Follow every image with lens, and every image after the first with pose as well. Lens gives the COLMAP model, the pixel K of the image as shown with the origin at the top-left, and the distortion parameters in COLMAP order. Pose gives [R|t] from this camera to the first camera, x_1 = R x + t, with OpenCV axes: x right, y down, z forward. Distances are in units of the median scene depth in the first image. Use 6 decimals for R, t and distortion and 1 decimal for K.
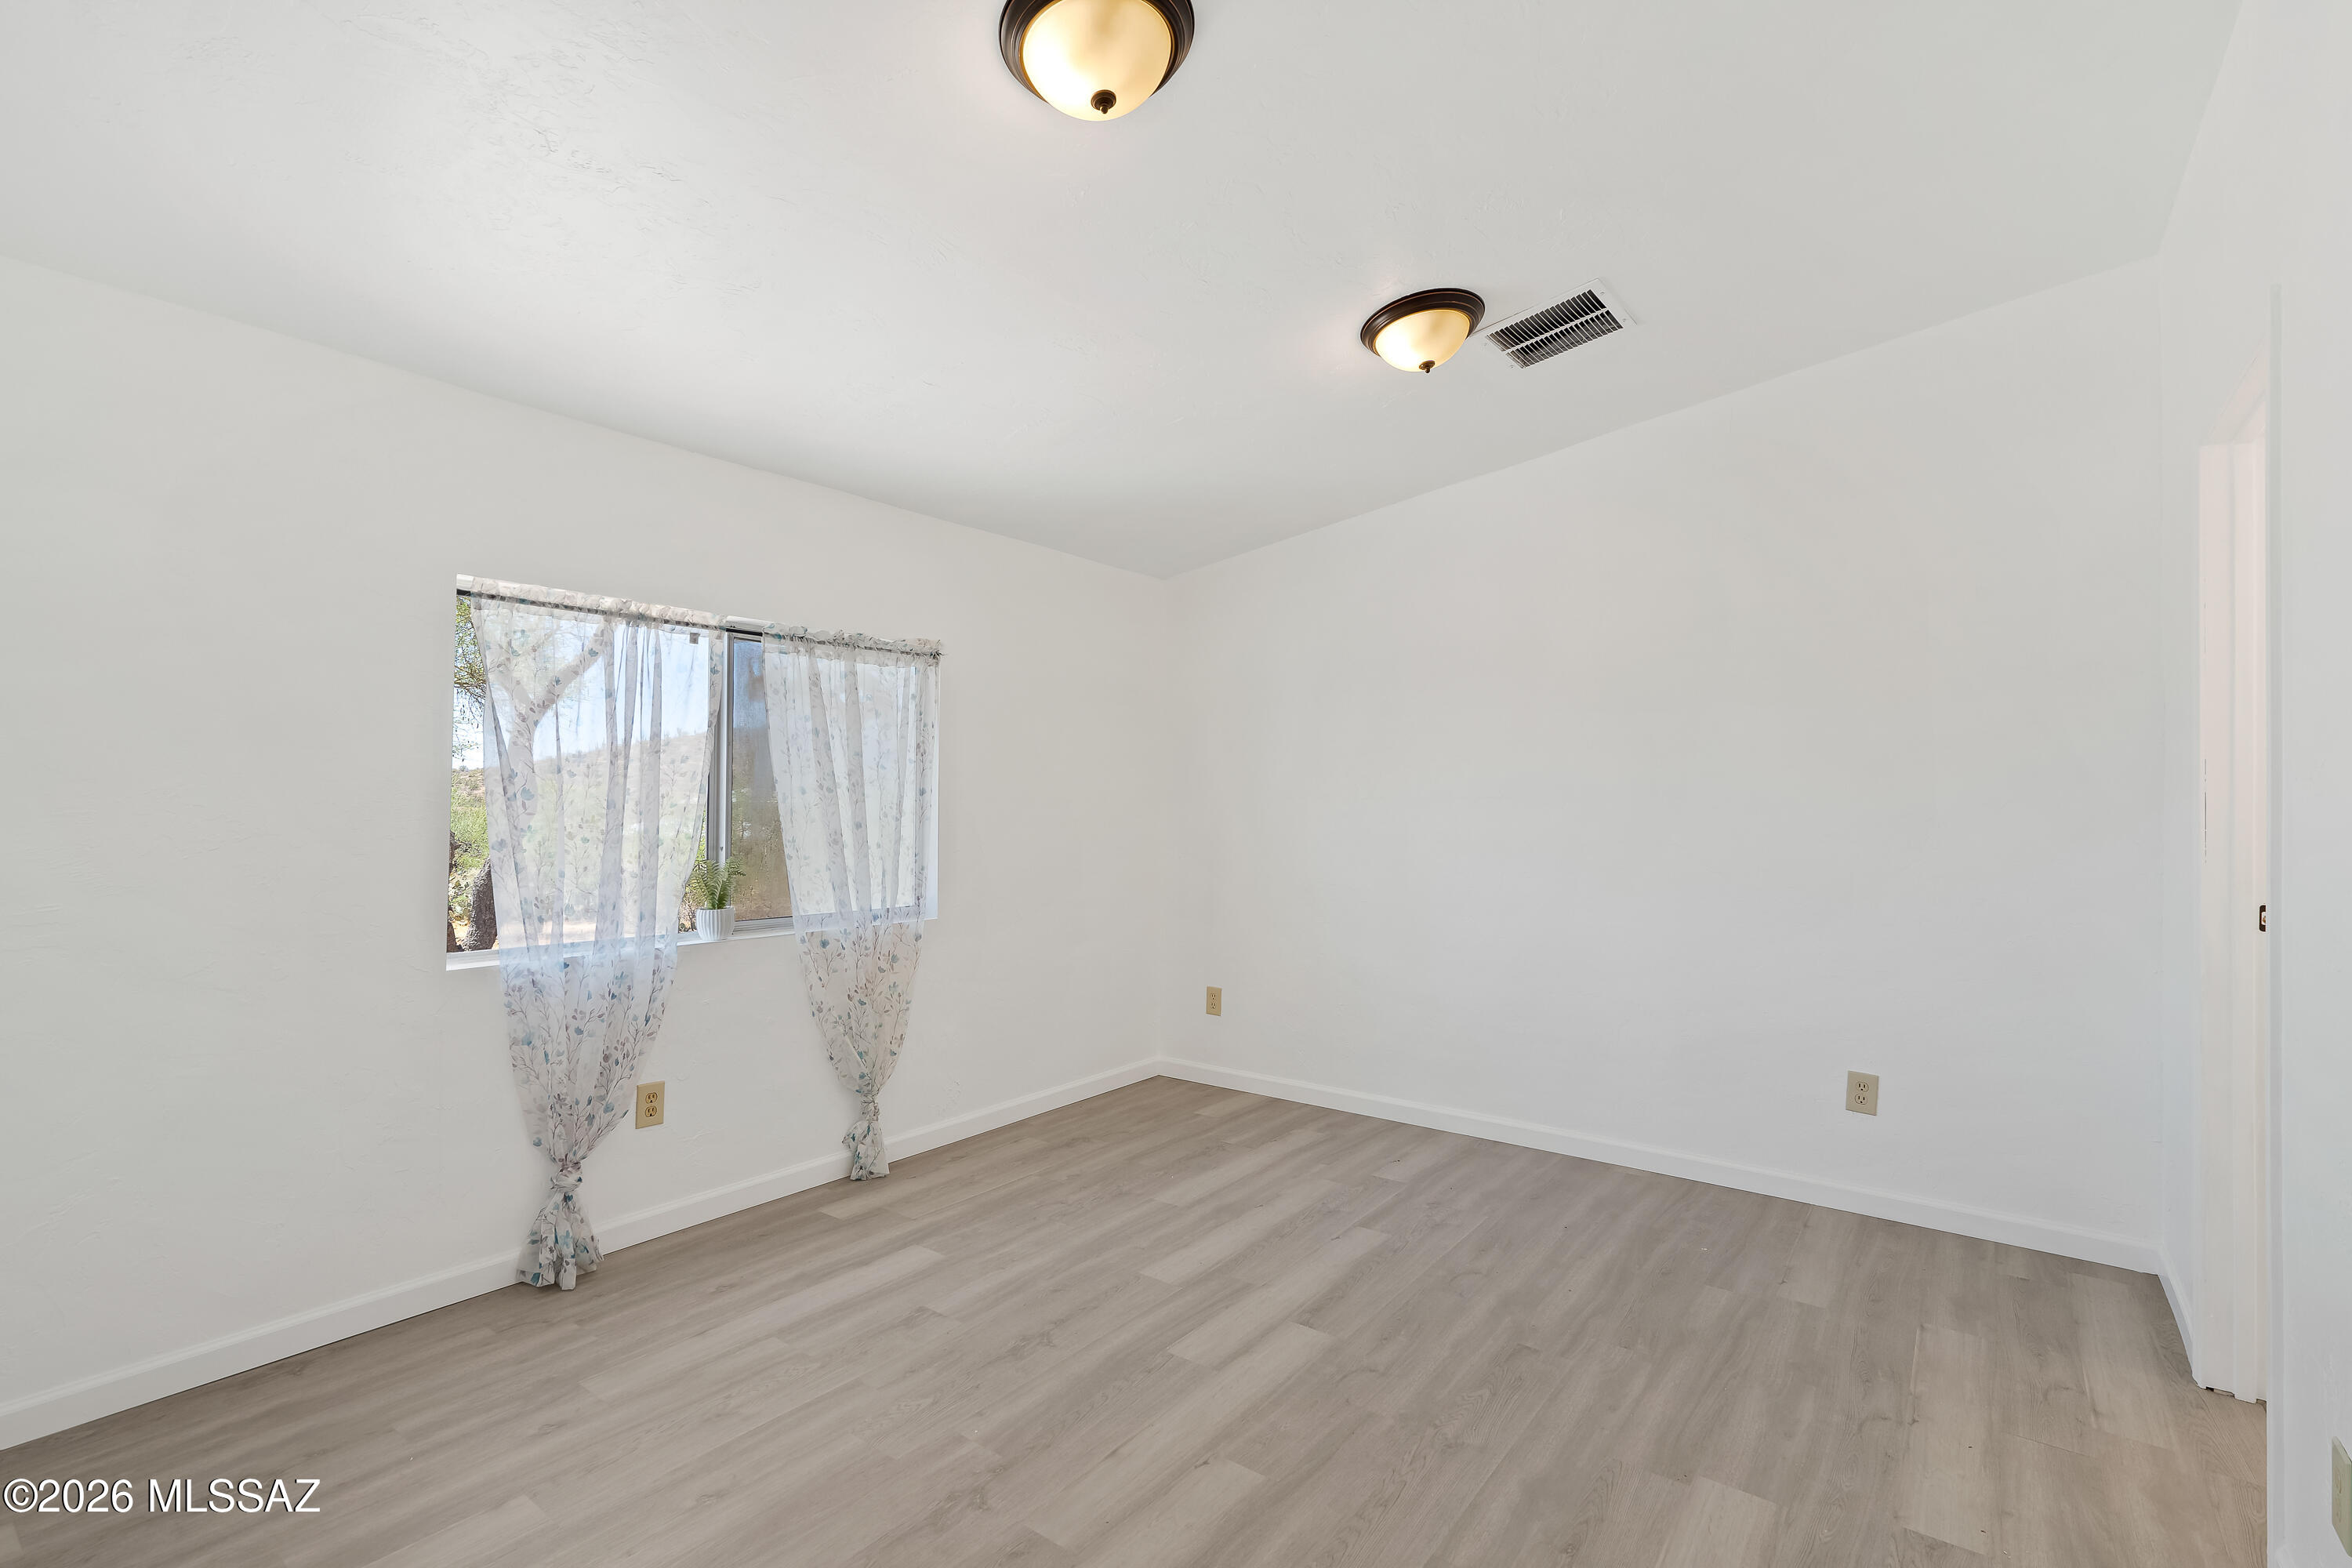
lens RADIAL K [[1072.3, 0, 1167.4], [0, 1072.3, 778.4], [0, 0, 1]] dist [-0.007419, 0.003304]
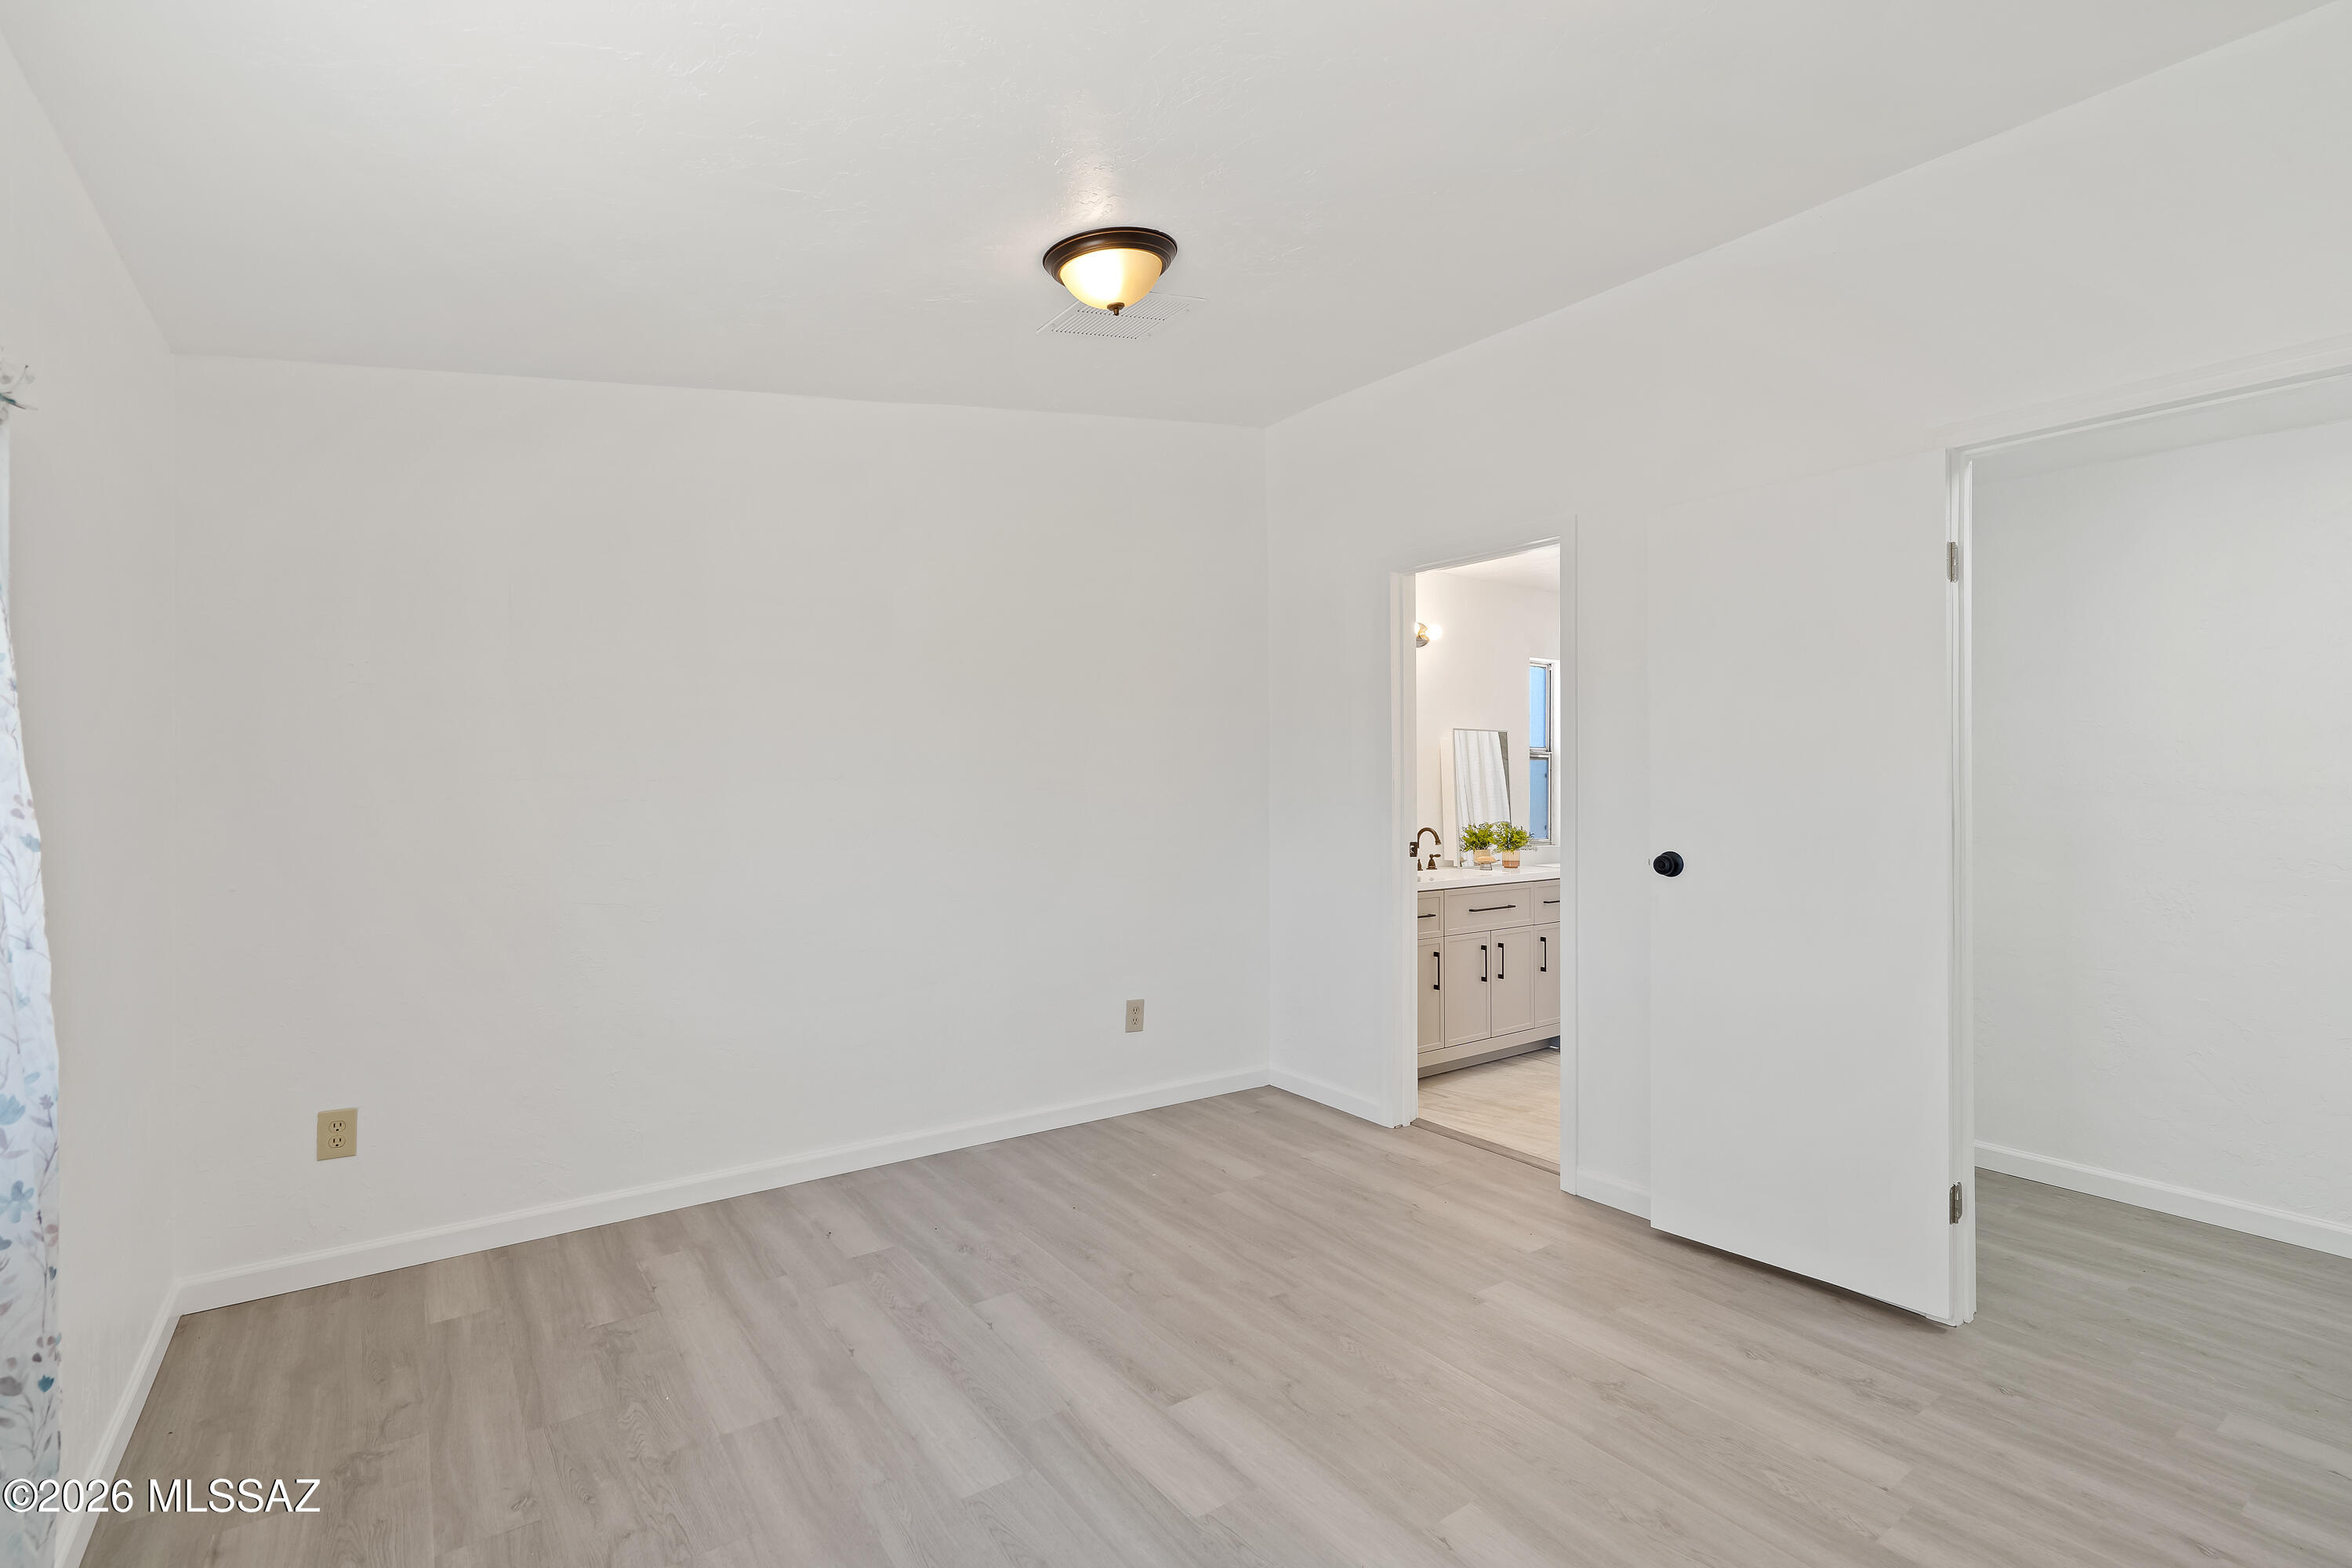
lens RADIAL K [[1072.3, 0, 1169.2], [0, 1072.3, 780.6], [0, 0, 1]] dist [-0.007419, 0.003304]
pose [[0.293178, -0.004546, 0.956047, -0.551931], [-0.022884, 0.999669, 0.011771, 0.002152], [-0.955784, -0.025329, 0.292977, 0.611689]]
